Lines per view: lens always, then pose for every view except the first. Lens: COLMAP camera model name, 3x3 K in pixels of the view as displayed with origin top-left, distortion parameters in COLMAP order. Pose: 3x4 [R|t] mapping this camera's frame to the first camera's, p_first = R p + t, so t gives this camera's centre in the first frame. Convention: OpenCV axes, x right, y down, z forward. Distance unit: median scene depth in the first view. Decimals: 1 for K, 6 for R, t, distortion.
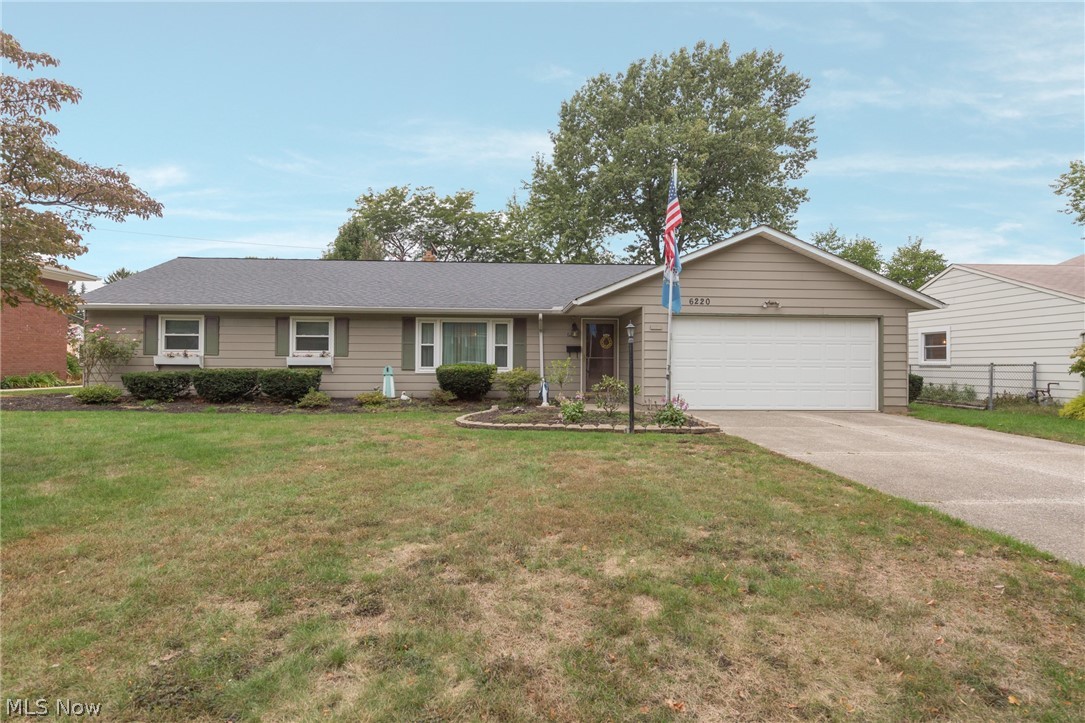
lens RADIAL K [[584.4, 0, 546.9], [0, 584.4, 363.6], [0, 0, 1]] dist [0.014251, -0.001367]
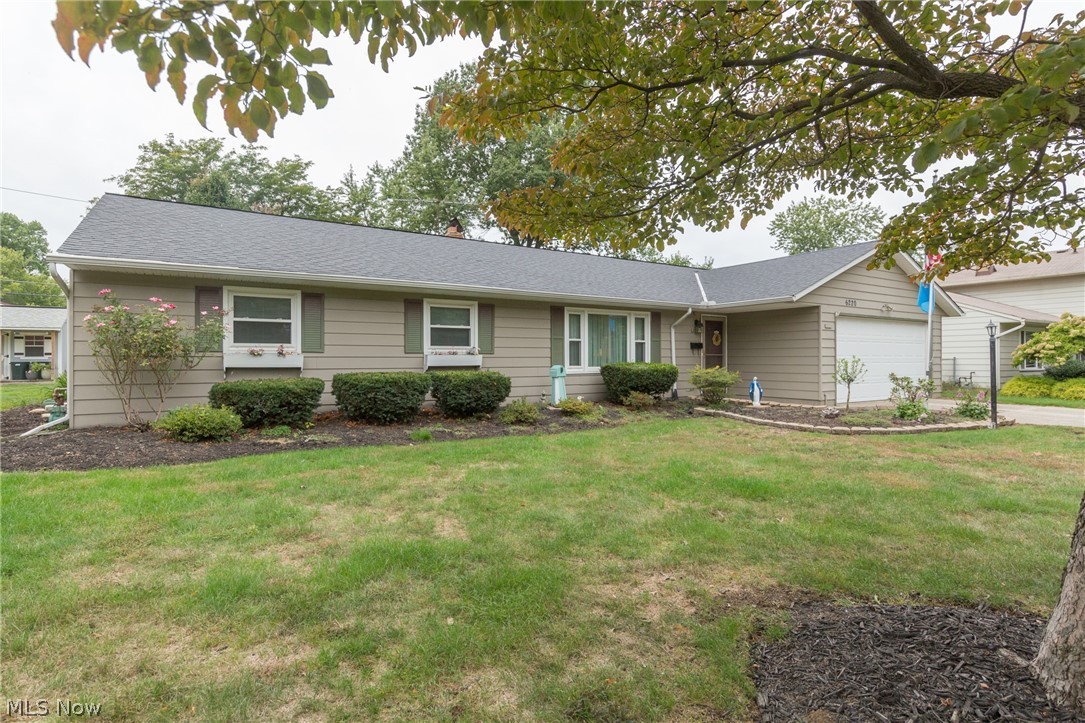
lens RADIAL K [[551.1, 0, 539.6], [0, 551.1, 357.6], [0, 0, 1]] dist [0.014583, 0.000049]
pose [[0.873463, -0.005394, 0.486861, -0.639881], [0.005046, 0.999985, 0.002025, -0.008849], [-0.486865, 0.000688, 0.873477, 0.335698]]
